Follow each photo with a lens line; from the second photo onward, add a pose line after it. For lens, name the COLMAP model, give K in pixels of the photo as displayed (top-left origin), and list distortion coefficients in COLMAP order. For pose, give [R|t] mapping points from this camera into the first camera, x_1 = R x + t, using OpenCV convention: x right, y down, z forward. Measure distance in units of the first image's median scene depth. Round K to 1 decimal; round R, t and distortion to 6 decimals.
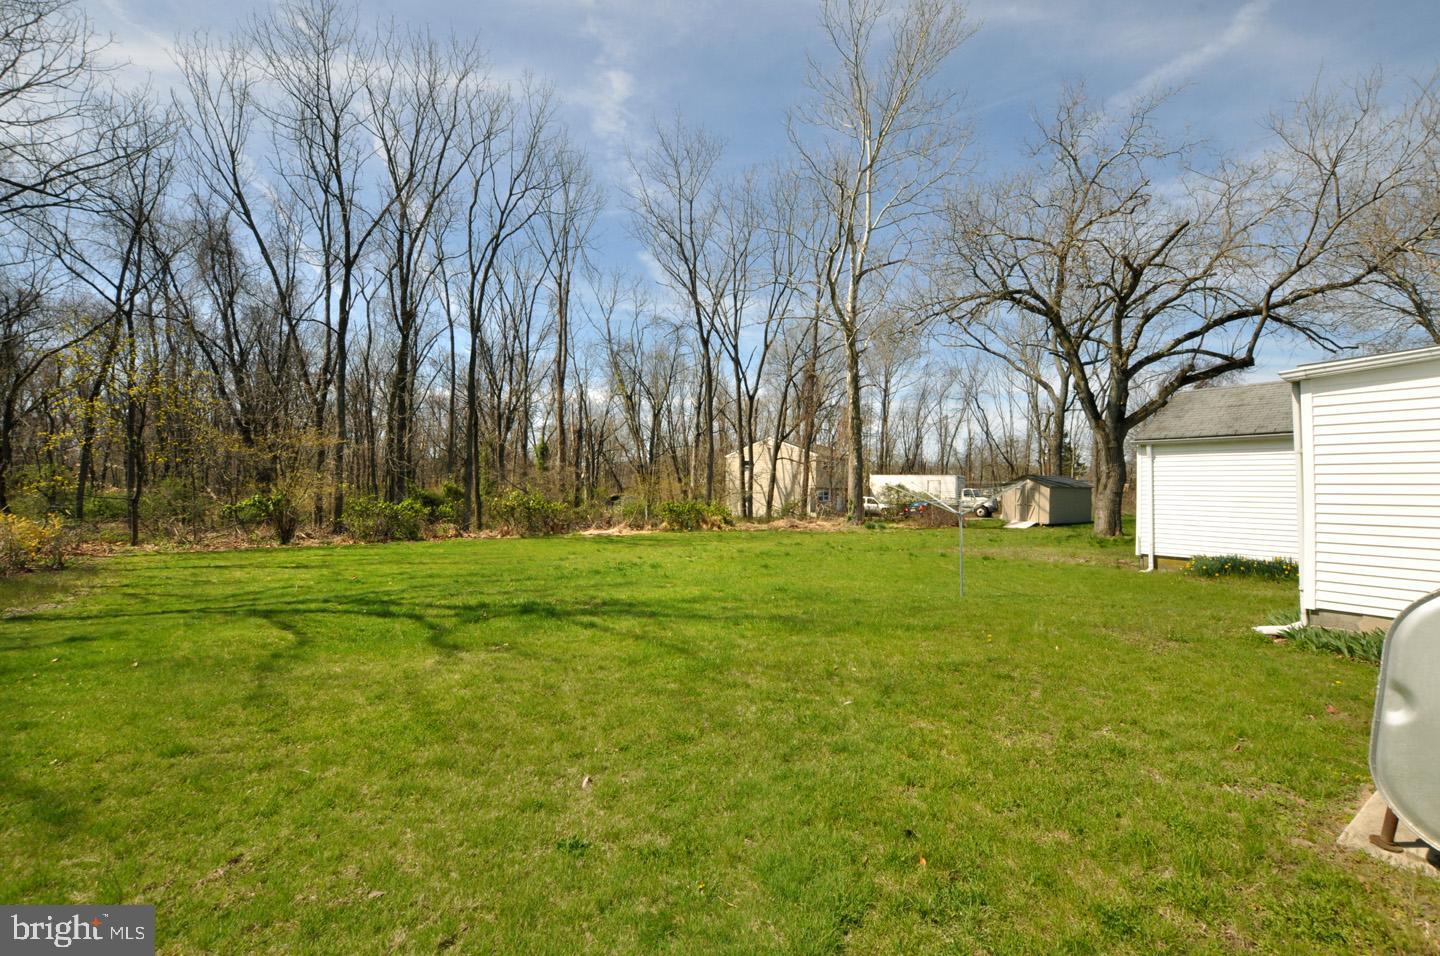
lens RADIAL K [[631.8, 0, 722.7], [0, 631.8, 478.7], [0, 0, 1]] dist [-0.033760, 0.003439]
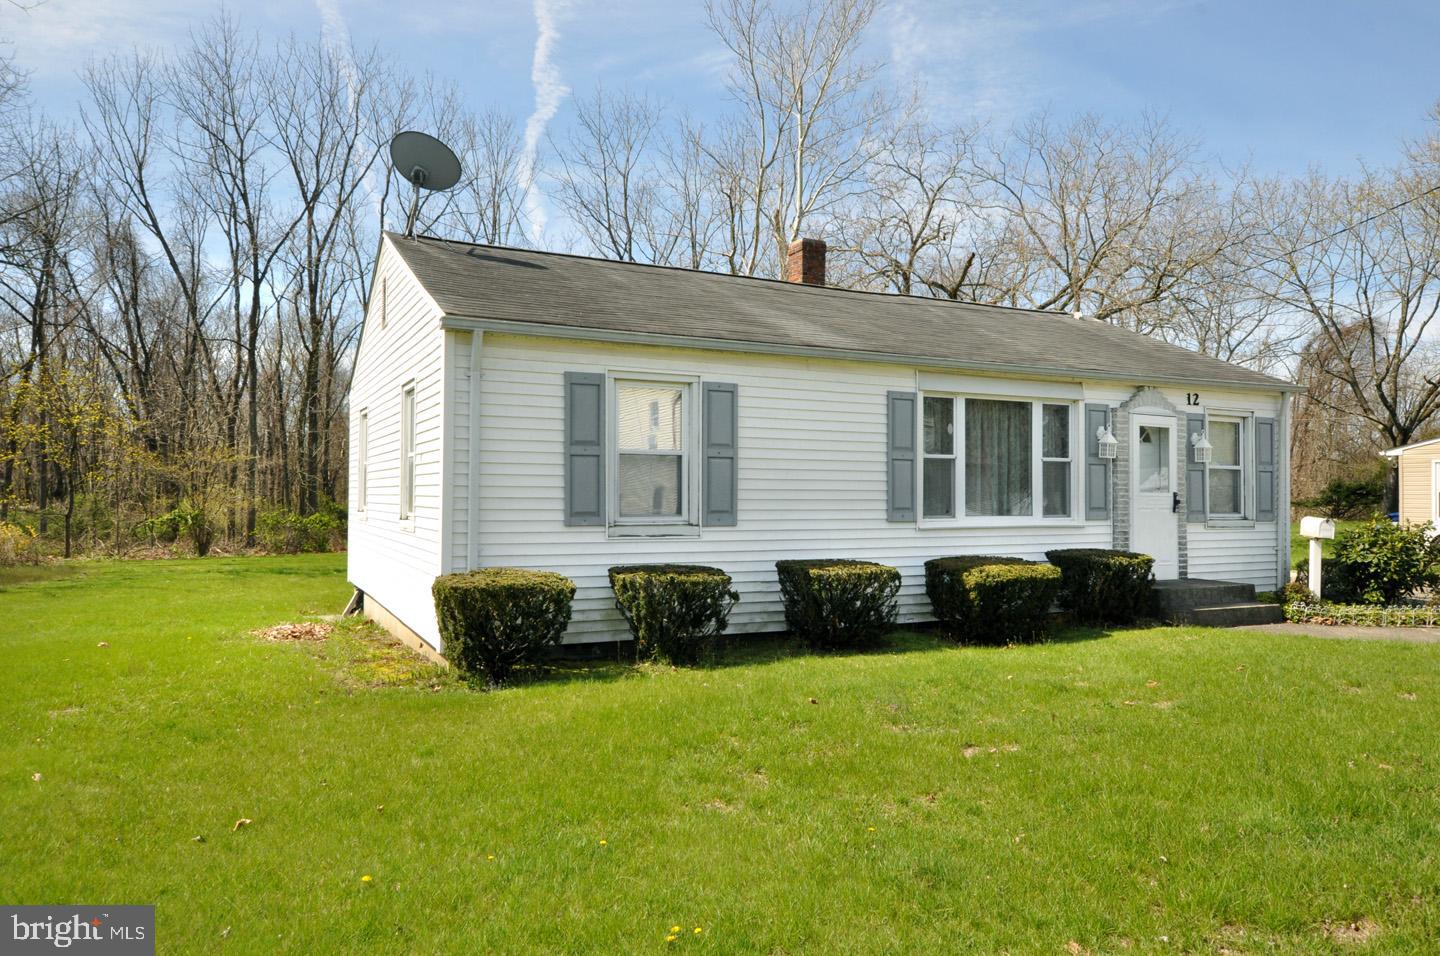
lens RADIAL K [[968.0, 0, 720.0], [0, 968.0, 478.0], [0, 0, 1]] dist [0.001333, 0.001863]
pose [[0.995047, -0.013659, -0.098463, 0.272942], [0.013119, 0.999895, -0.006127, -0.005280], [0.098536, 0.004805, 0.995122, -0.449901]]
